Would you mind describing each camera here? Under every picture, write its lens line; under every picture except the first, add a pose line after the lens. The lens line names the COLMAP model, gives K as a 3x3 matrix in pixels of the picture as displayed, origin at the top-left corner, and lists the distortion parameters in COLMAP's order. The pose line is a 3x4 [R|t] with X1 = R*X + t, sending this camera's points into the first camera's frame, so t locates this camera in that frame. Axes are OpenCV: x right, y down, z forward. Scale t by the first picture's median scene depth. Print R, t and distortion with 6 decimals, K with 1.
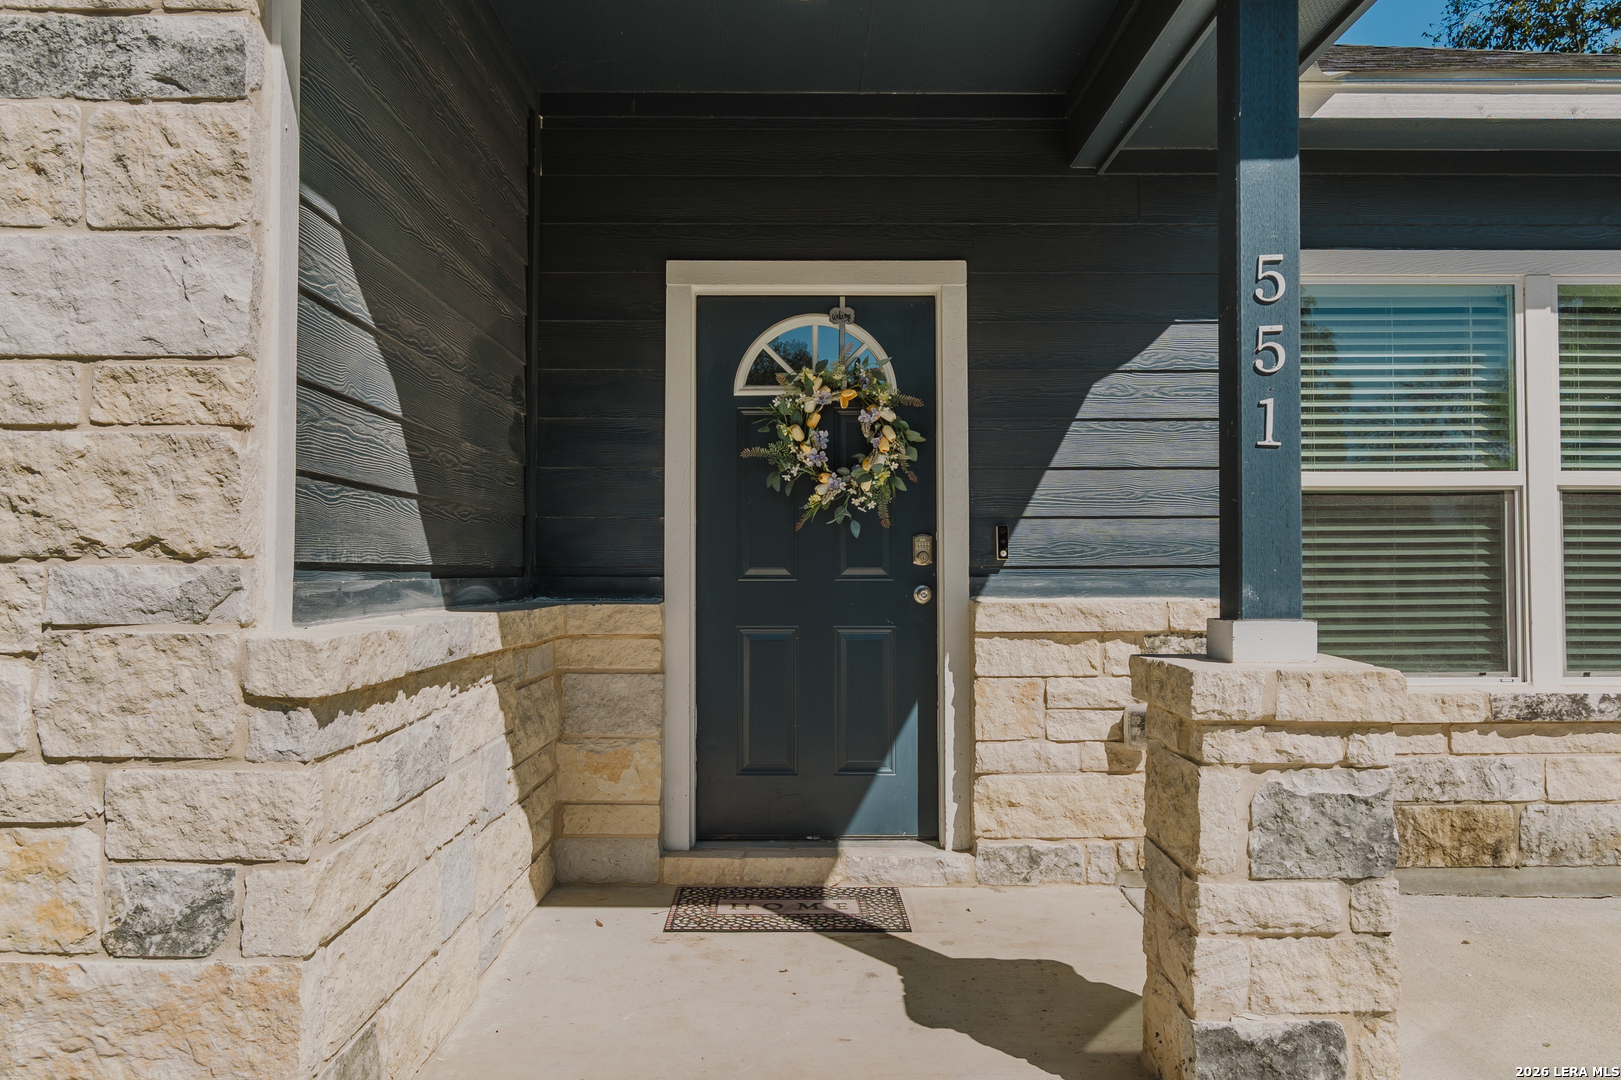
lens RADIAL K [[1193.8, 0, 807.7], [0, 1193.8, 542.3], [0, 0, 1]] dist [-0.016808, 0.013399]
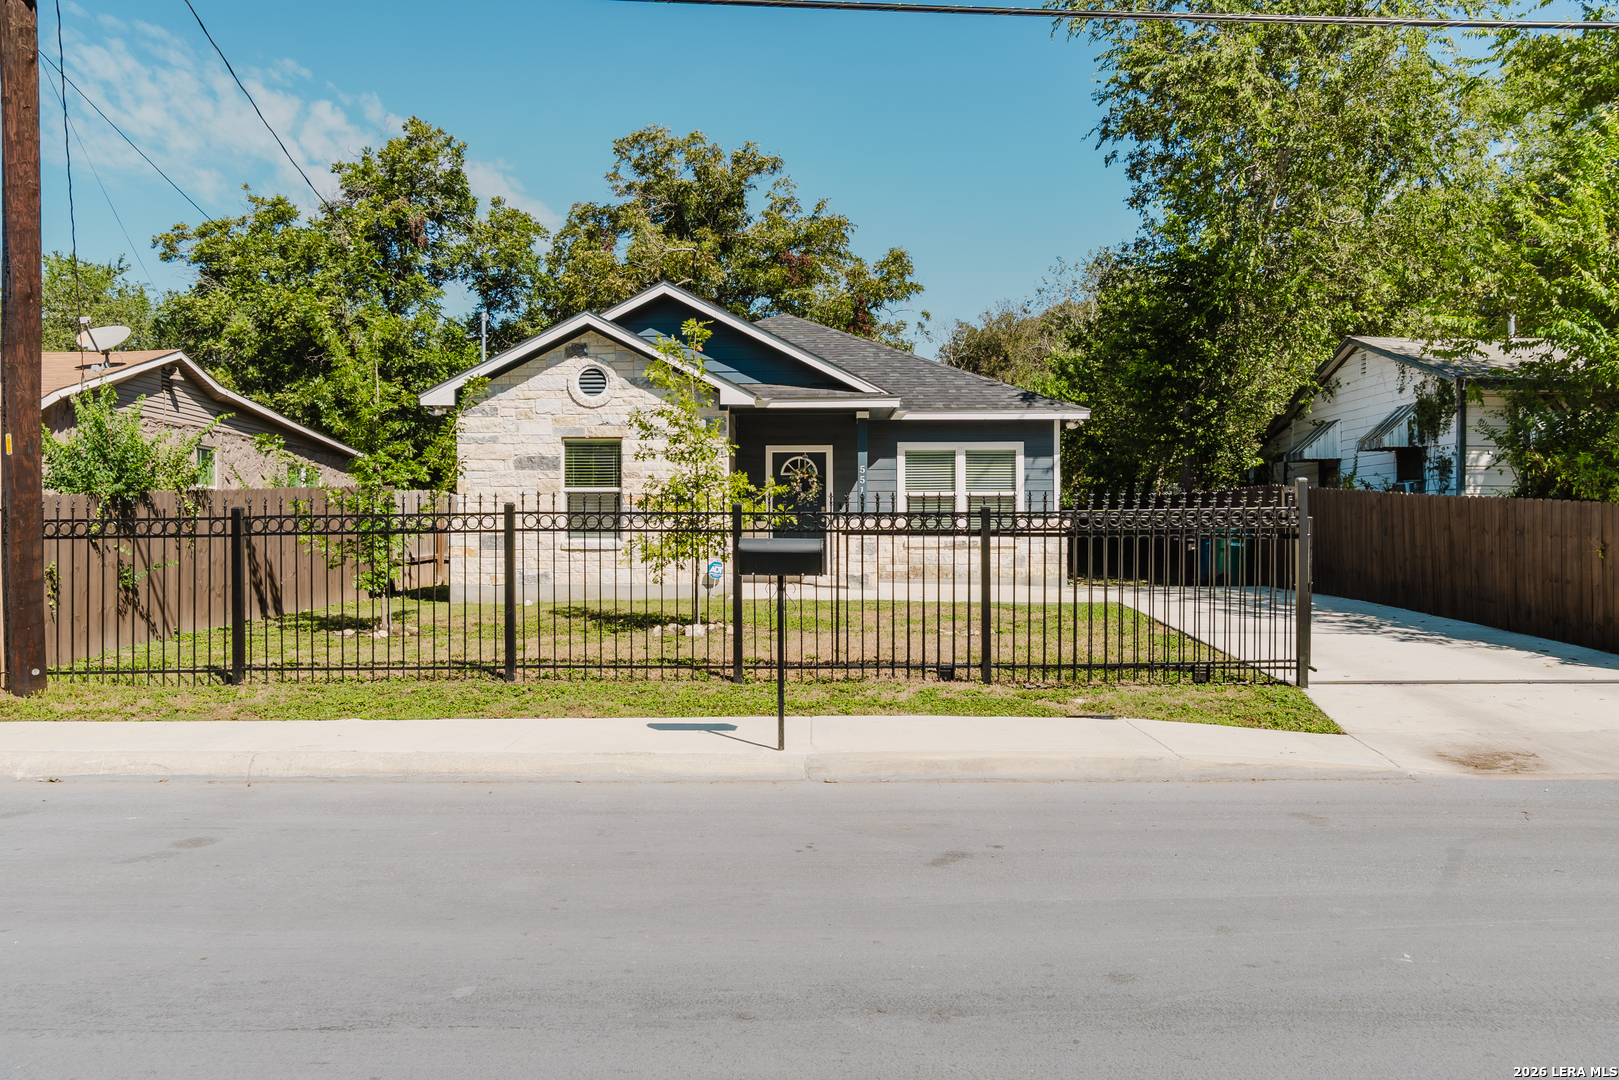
lens RADIAL K [[1192.3, 0, 809.6], [0, 1192.3, 530.4], [0, 0, 1]] dist [-0.016808, 0.013399]
pose [[0.999989, -0.002822, -0.003772, 0.063840], [0.002893, 0.999815, 0.019002, -0.000785], [0.003718, -0.019013, 0.999812, -3.573874]]
